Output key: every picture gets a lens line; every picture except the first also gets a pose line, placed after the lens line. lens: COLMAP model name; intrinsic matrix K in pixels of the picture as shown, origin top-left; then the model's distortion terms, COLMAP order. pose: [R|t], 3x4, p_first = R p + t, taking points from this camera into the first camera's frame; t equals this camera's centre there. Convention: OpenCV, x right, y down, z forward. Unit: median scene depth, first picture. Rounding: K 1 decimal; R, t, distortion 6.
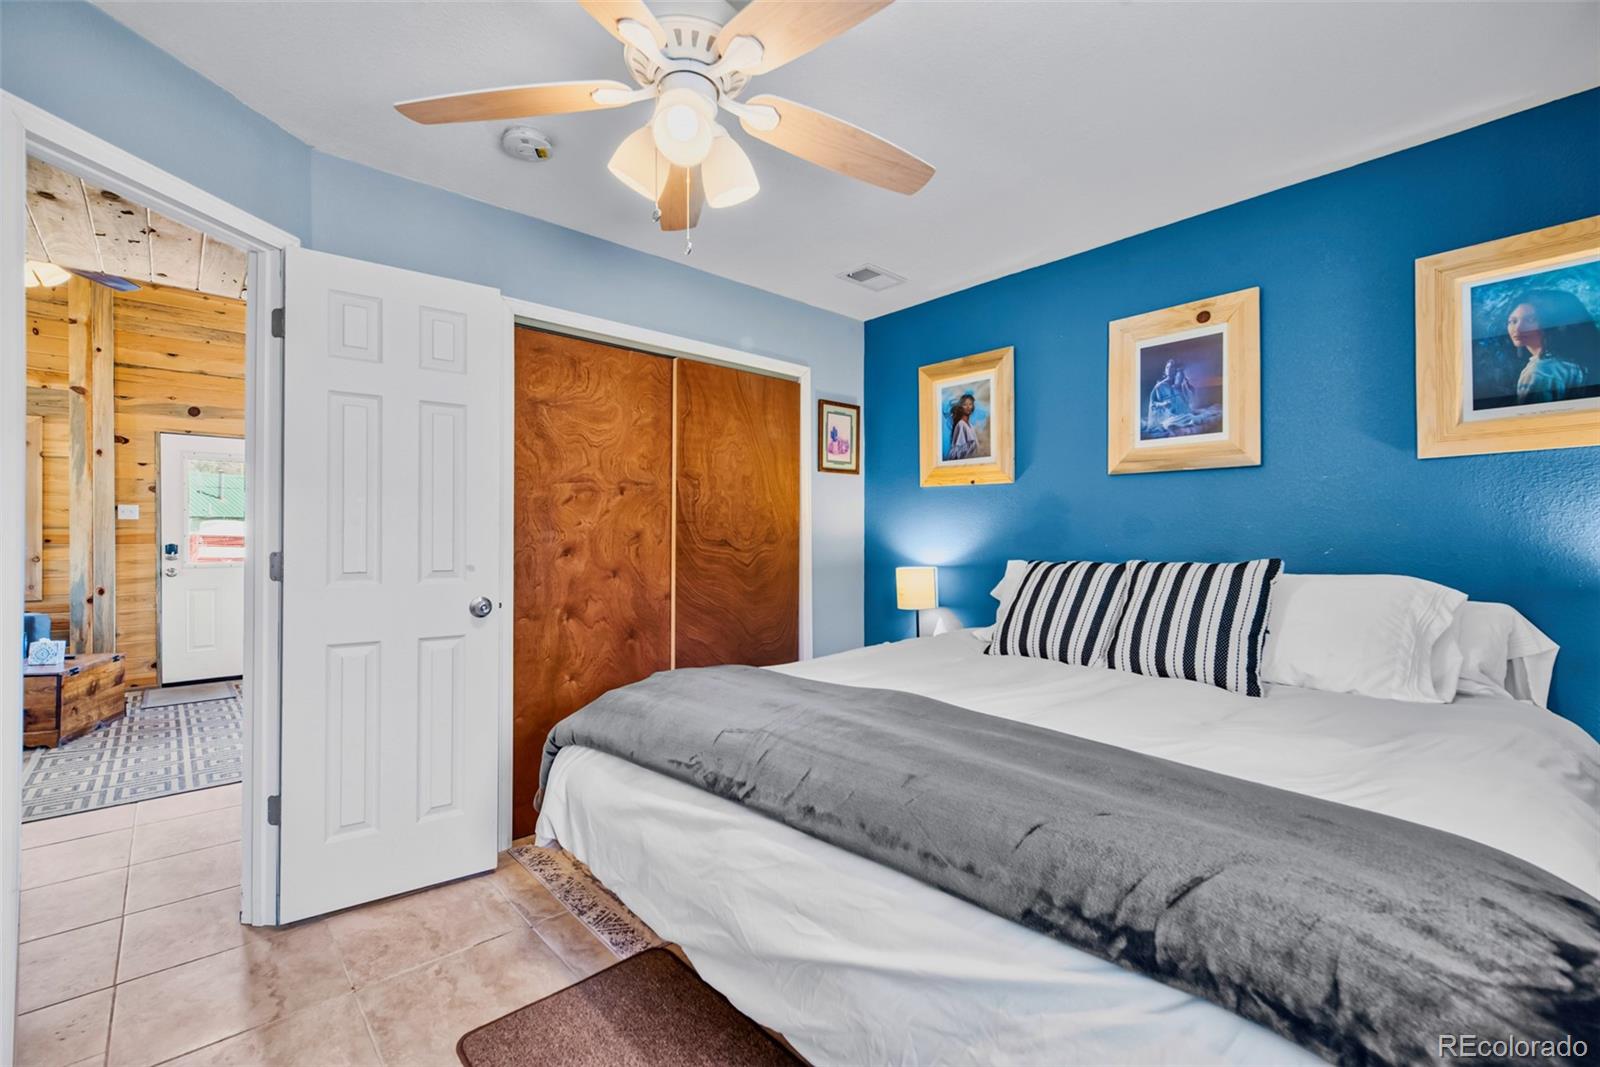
lens RADIAL K [[688.9, 0, 811.2], [0, 688.9, 539.1], [0, 0, 1]] dist [0.008114, 0.000218]
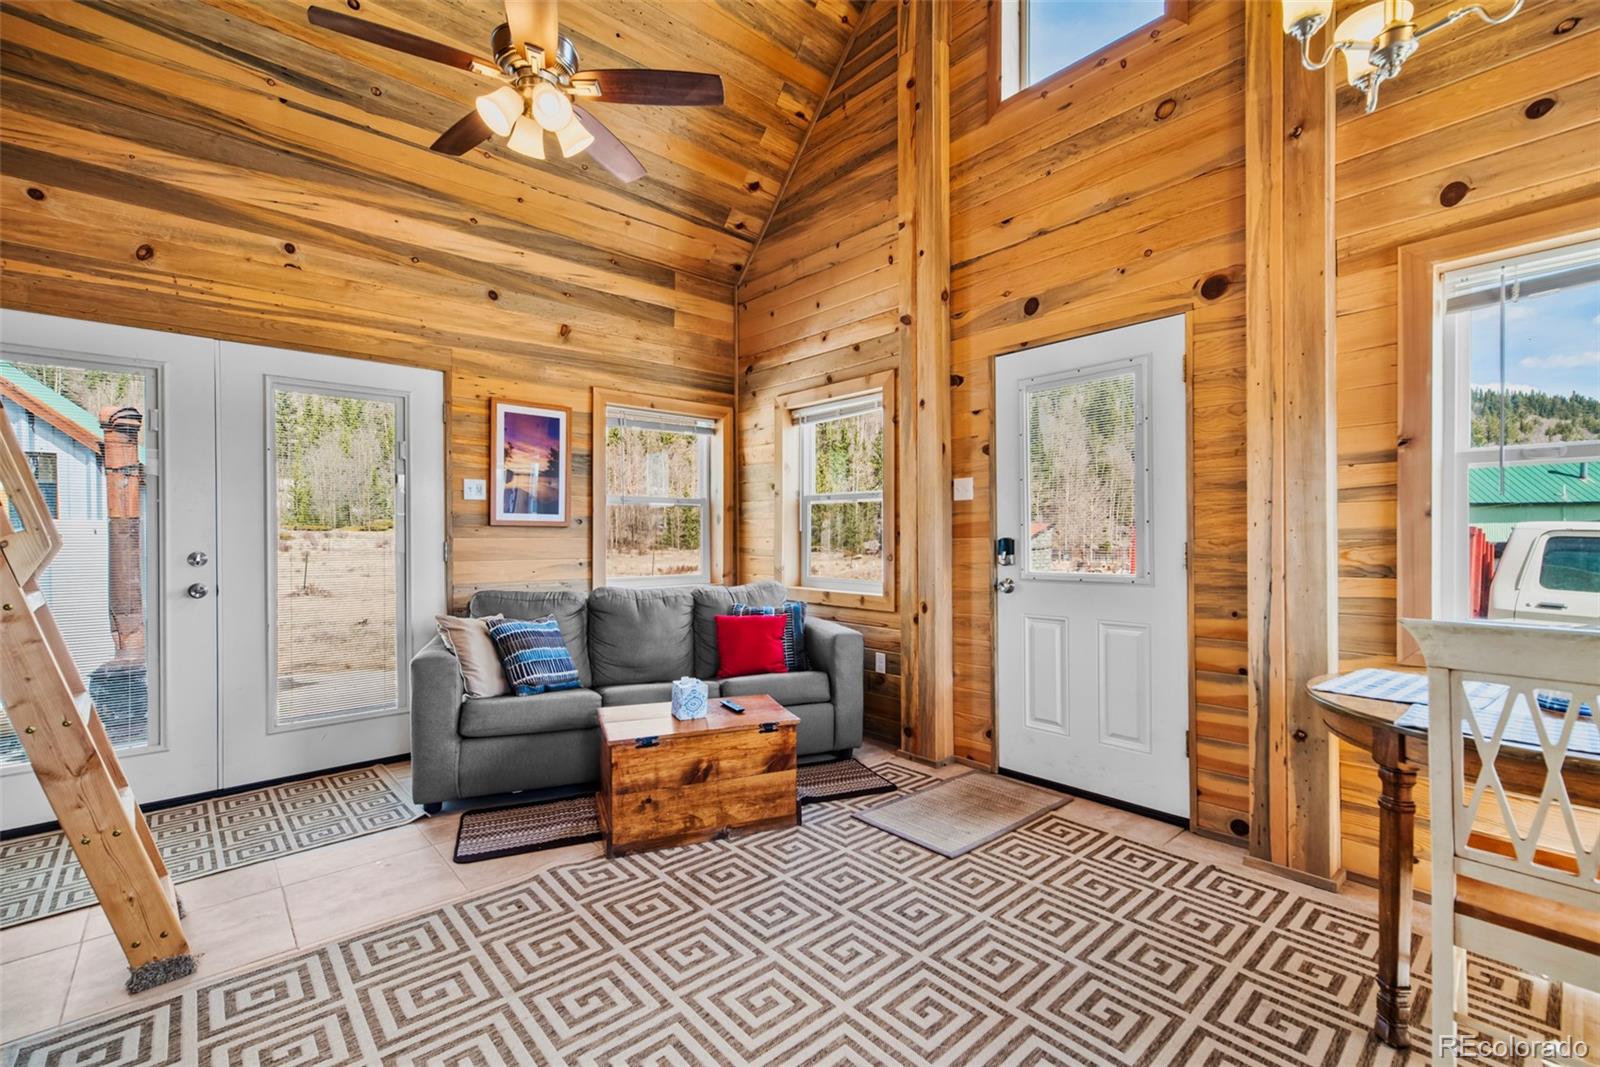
lens RADIAL K [[688.9, 0, 801.4], [0, 688.9, 538.0], [0, 0, 1]] dist [0.008114, 0.000218]
pose [[-0.025058, 0.002046, -0.999684, -0.496878], [0.005989, 0.999980, 0.001896, 0.007255], [0.999668, -0.005939, -0.025070, 1.291378]]
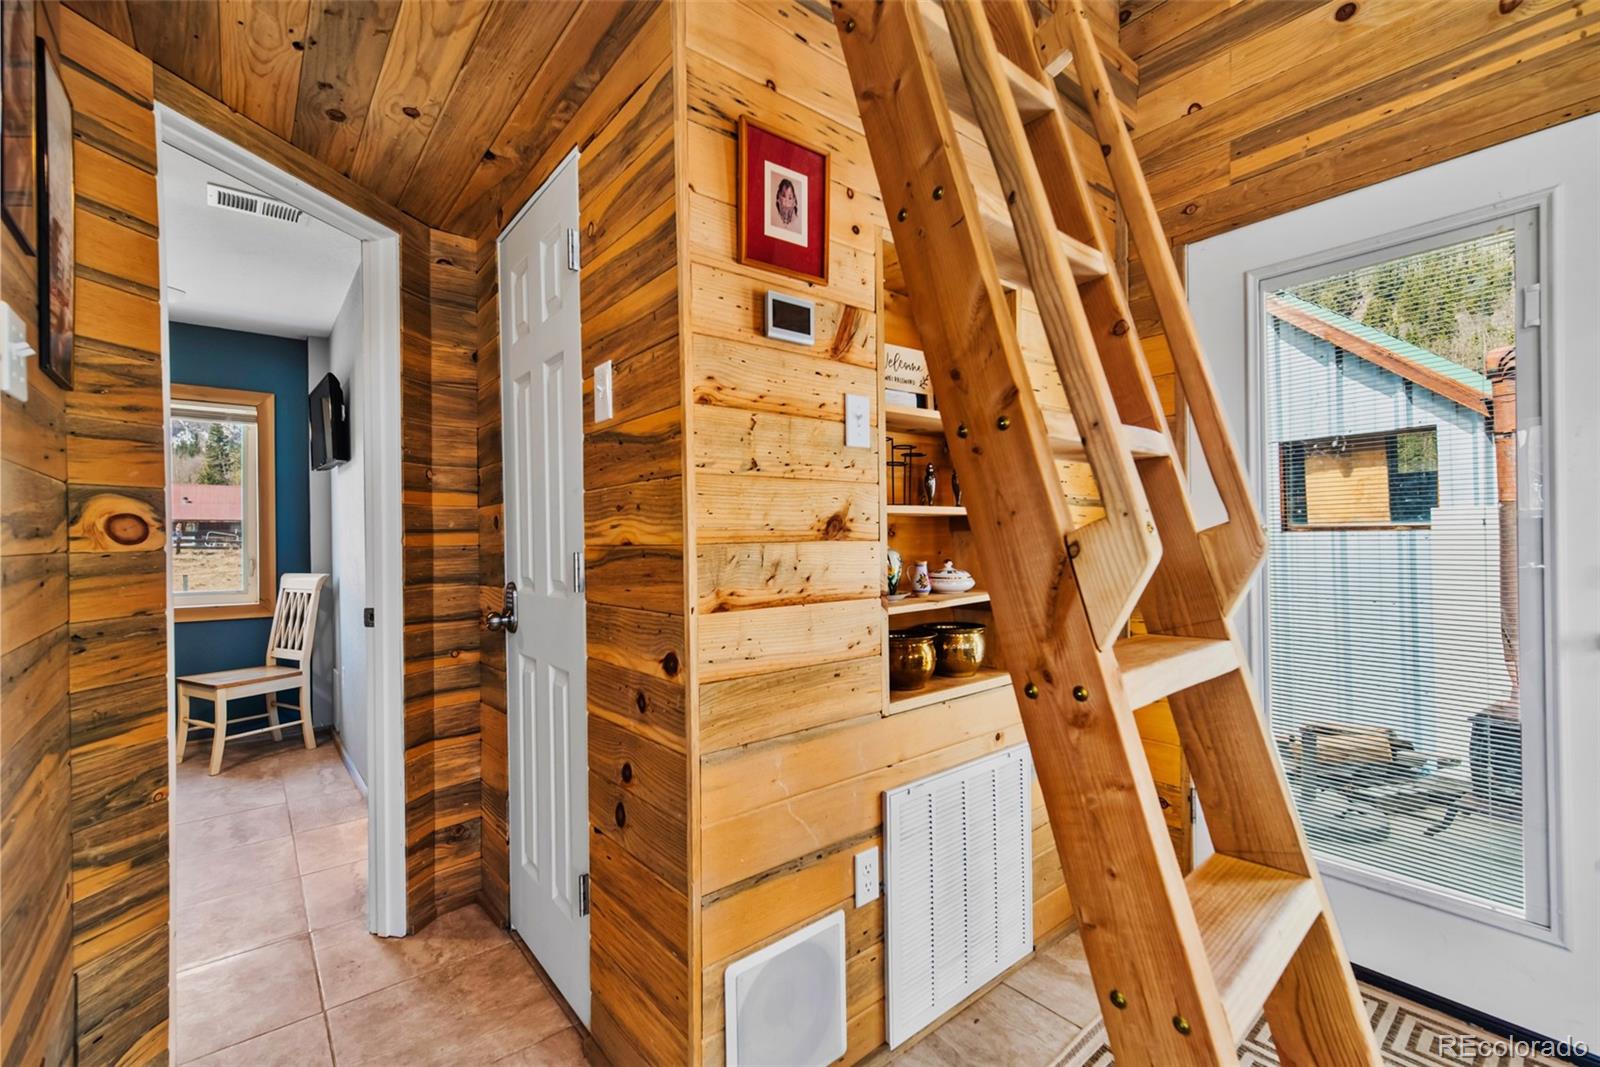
lens RADIAL K [[688.9, 0, 801.2], [0, 688.9, 538.0], [0, 0, 1]] dist [0.008114, 0.000218]
pose [[-0.998077, 0.010697, 0.061048, -0.868509], [0.010466, 0.999937, -0.004102, 0.005776], [-0.061088, -0.003455, -0.998126, 0.966536]]
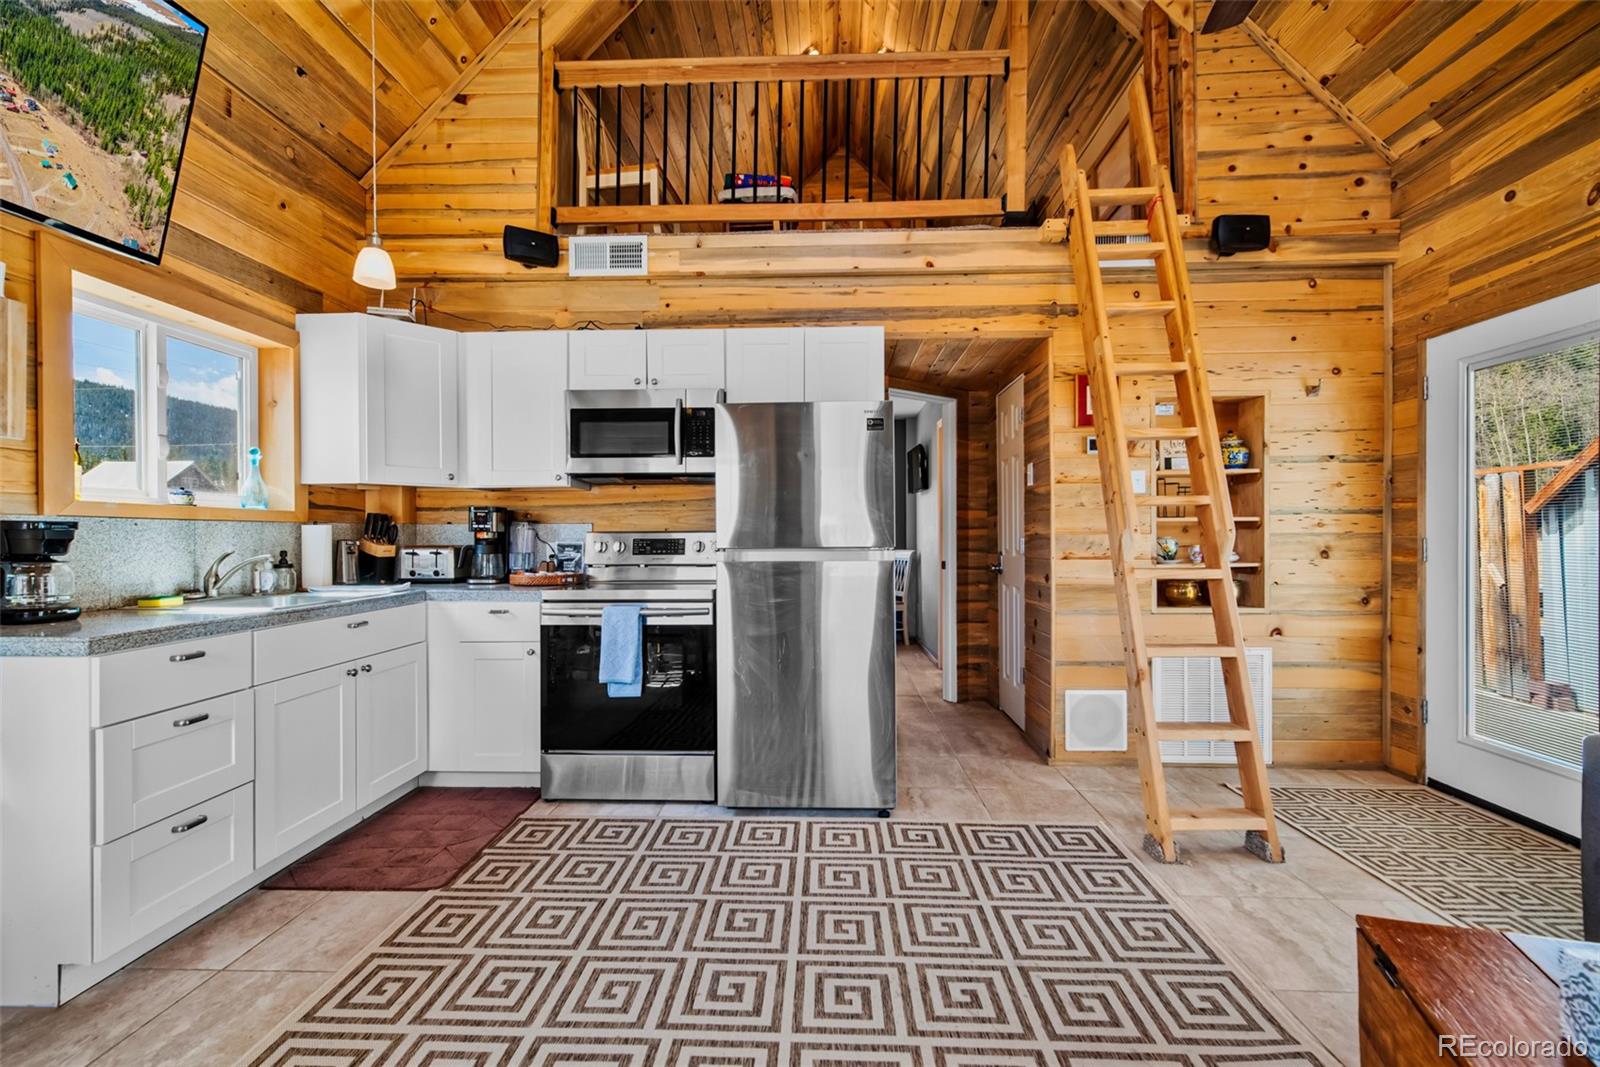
lens RADIAL K [[688.9, 0, 802.1], [0, 688.9, 537.4], [0, 0, 1]] dist [0.008114, 0.000218]
pose [[-0.707067, -0.002191, 0.707143, -1.221624], [-0.000657, 0.999997, 0.002442, 0.008926], [-0.707146, 0.001262, -0.707066, 1.547099]]
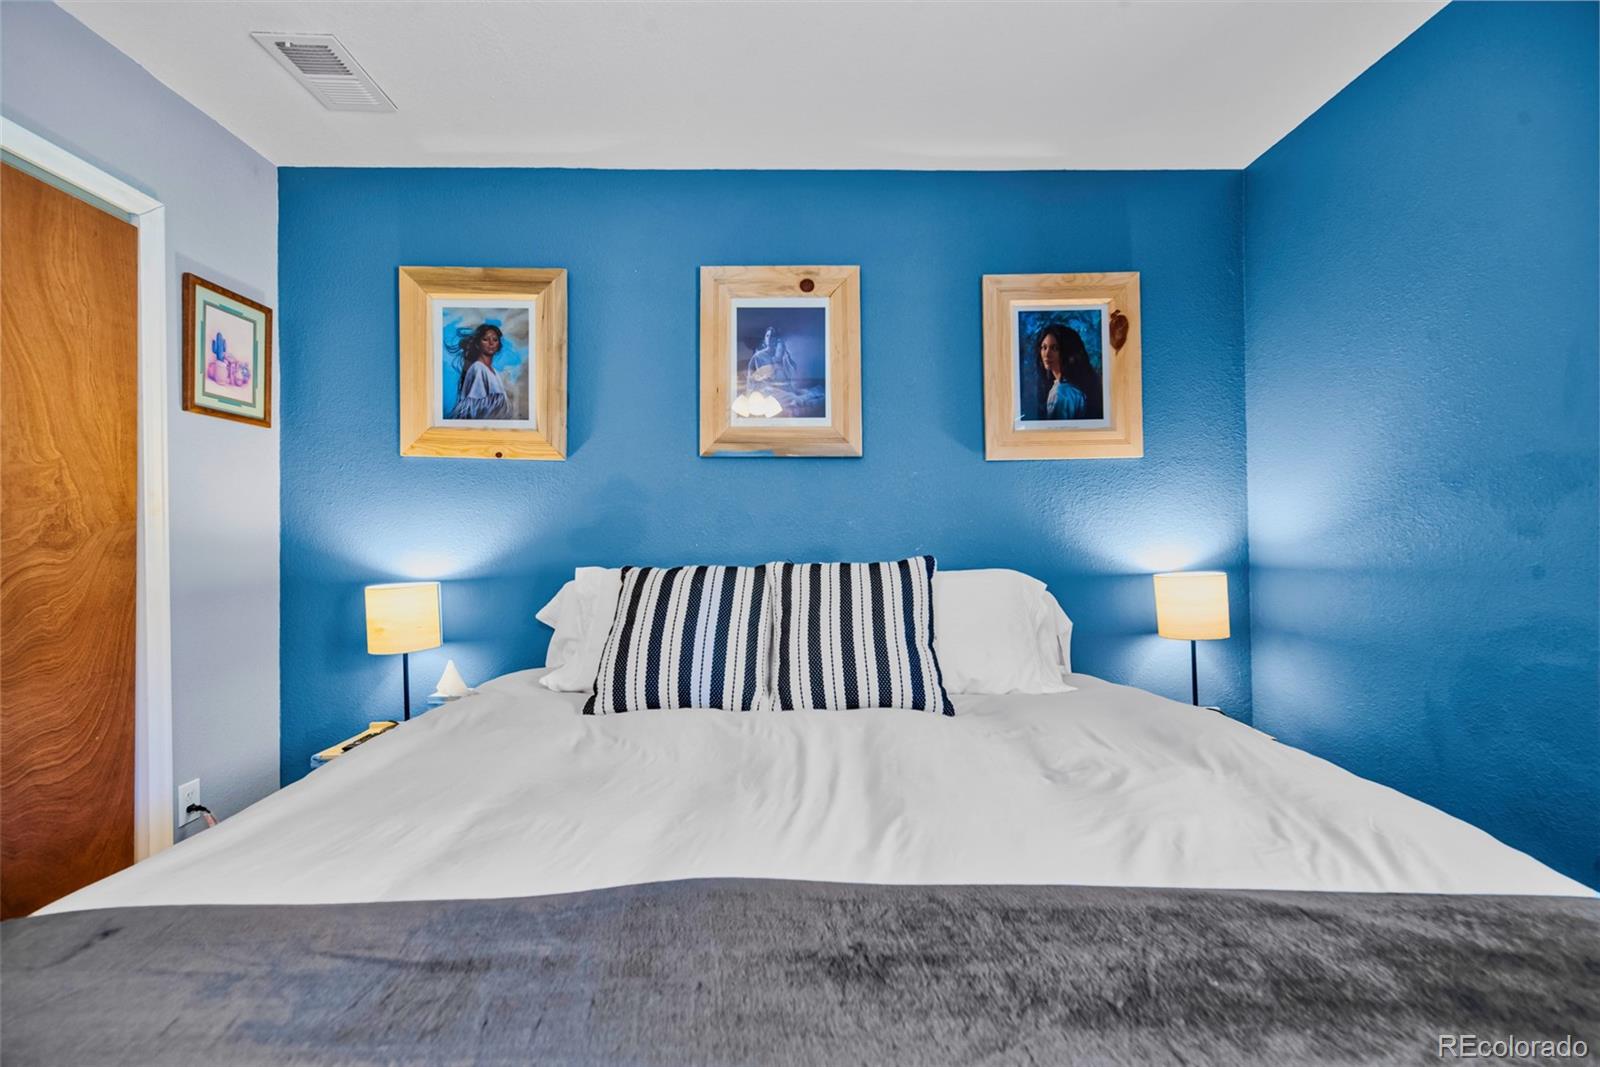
lens RADIAL K [[688.9, 0, 794.7], [0, 688.9, 535.9], [0, 0, 1]] dist [0.008114, 0.000218]
pose [[0.668129, 0.002324, 0.744041, -0.074326], [0.007678, 0.999920, -0.010017, 0.005863], [-0.744005, 0.012405, 0.668058, 0.322085]]
